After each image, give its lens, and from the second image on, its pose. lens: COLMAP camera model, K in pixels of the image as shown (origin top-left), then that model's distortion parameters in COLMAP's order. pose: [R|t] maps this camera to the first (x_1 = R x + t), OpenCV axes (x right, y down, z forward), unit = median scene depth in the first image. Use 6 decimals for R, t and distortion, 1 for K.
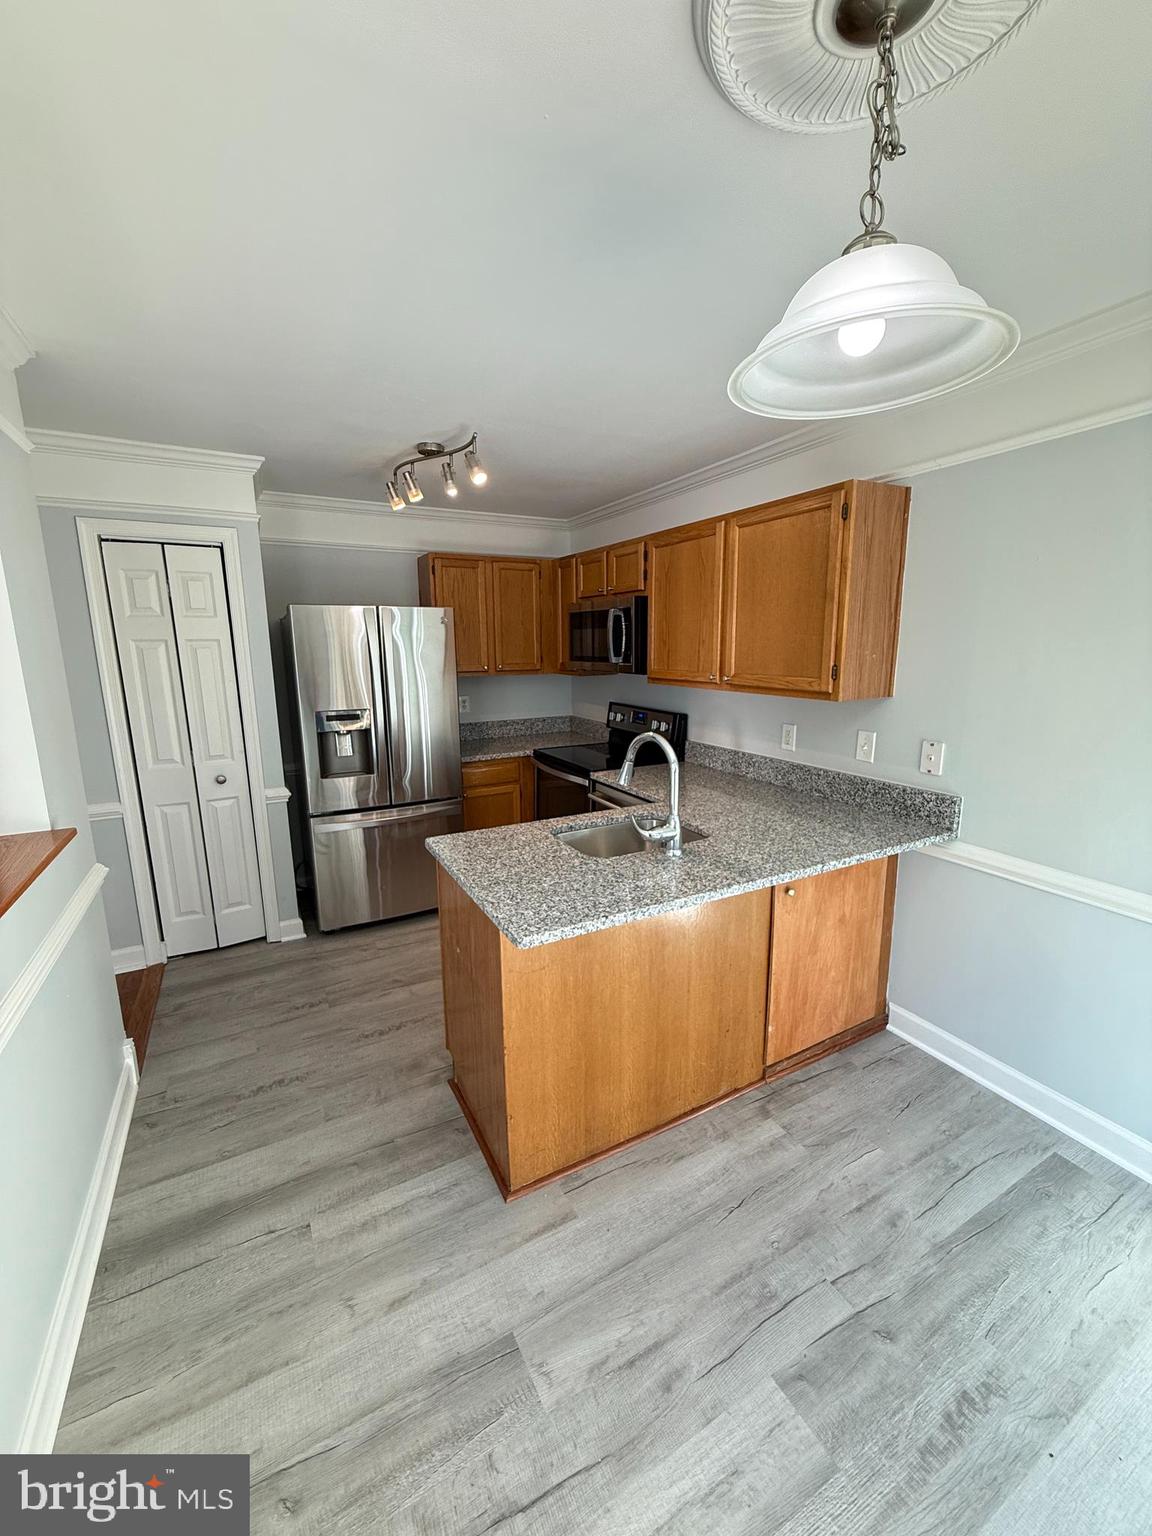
lens RADIAL K [[610.7, 0, 573.9], [0, 610.7, 763.6], [0, 0, 1]] dist [0.000072, -0.000034]
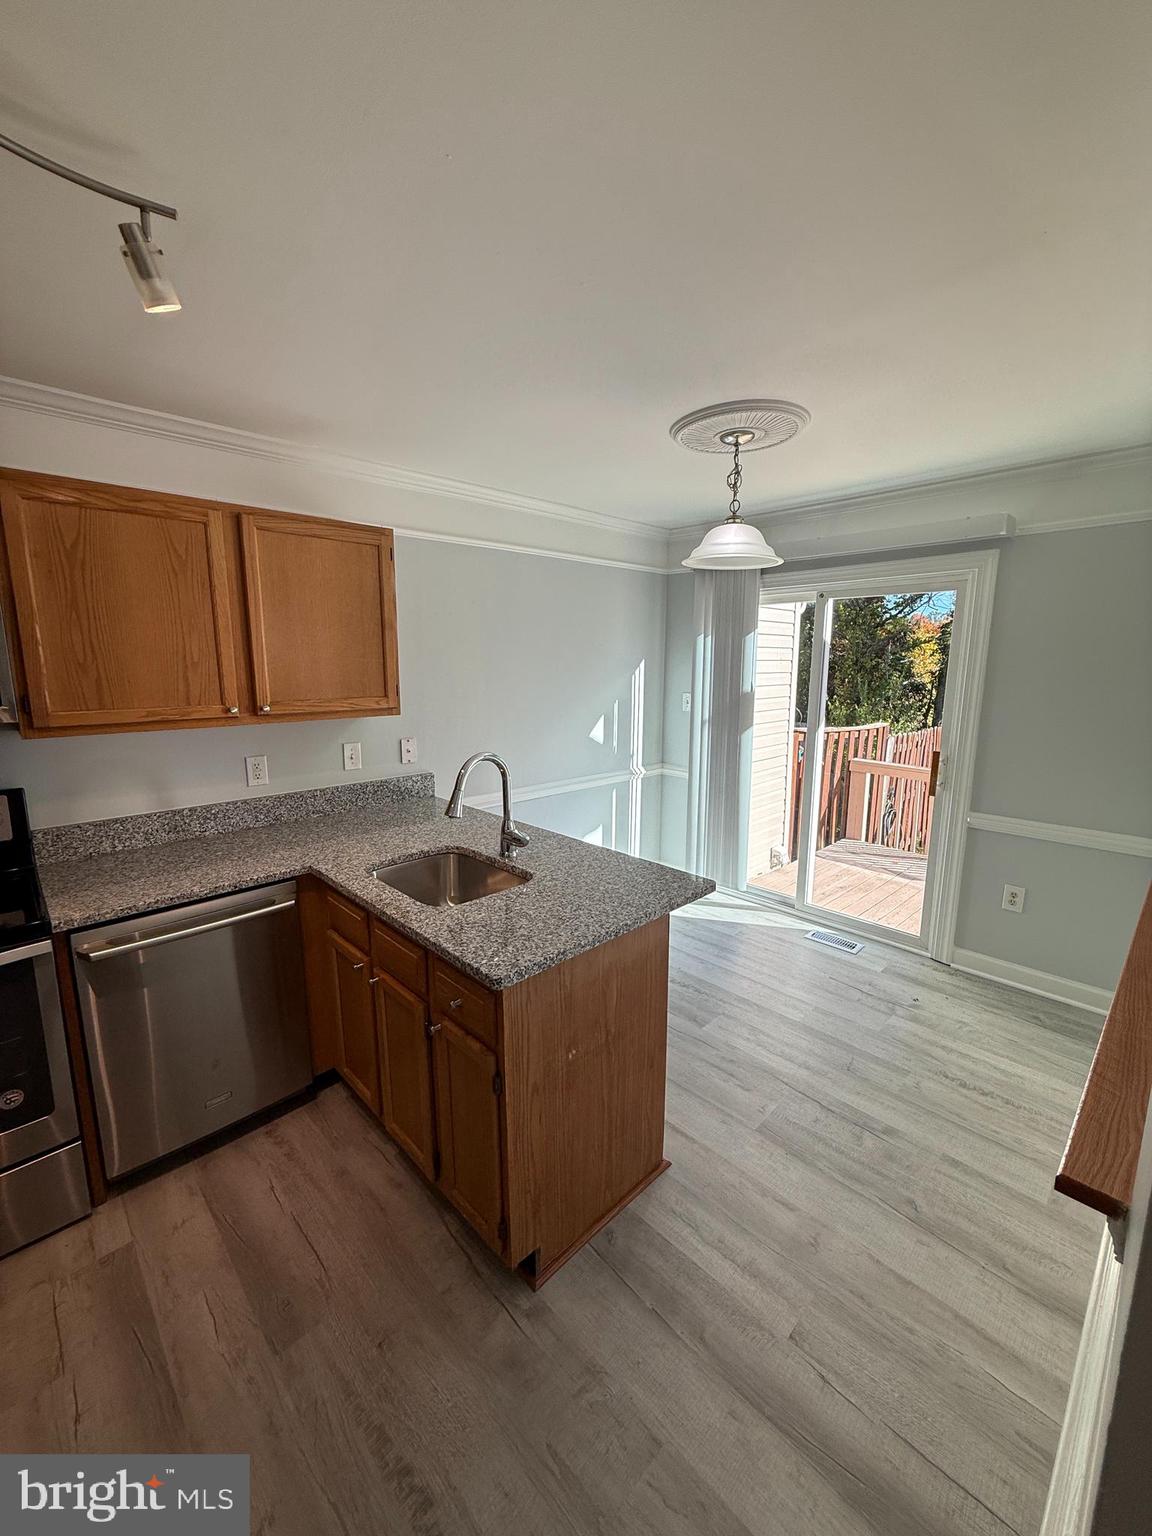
lens RADIAL K [[610.7, 0, 573.9], [0, 610.7, 763.3], [0, 0, 1]] dist [0.000072, -0.000034]
pose [[-0.273655, -0.152682, 0.949632, -0.938936], [0.189120, 0.959505, 0.208768, -0.231439], [-0.943052, 0.236725, -0.233699, 1.167165]]
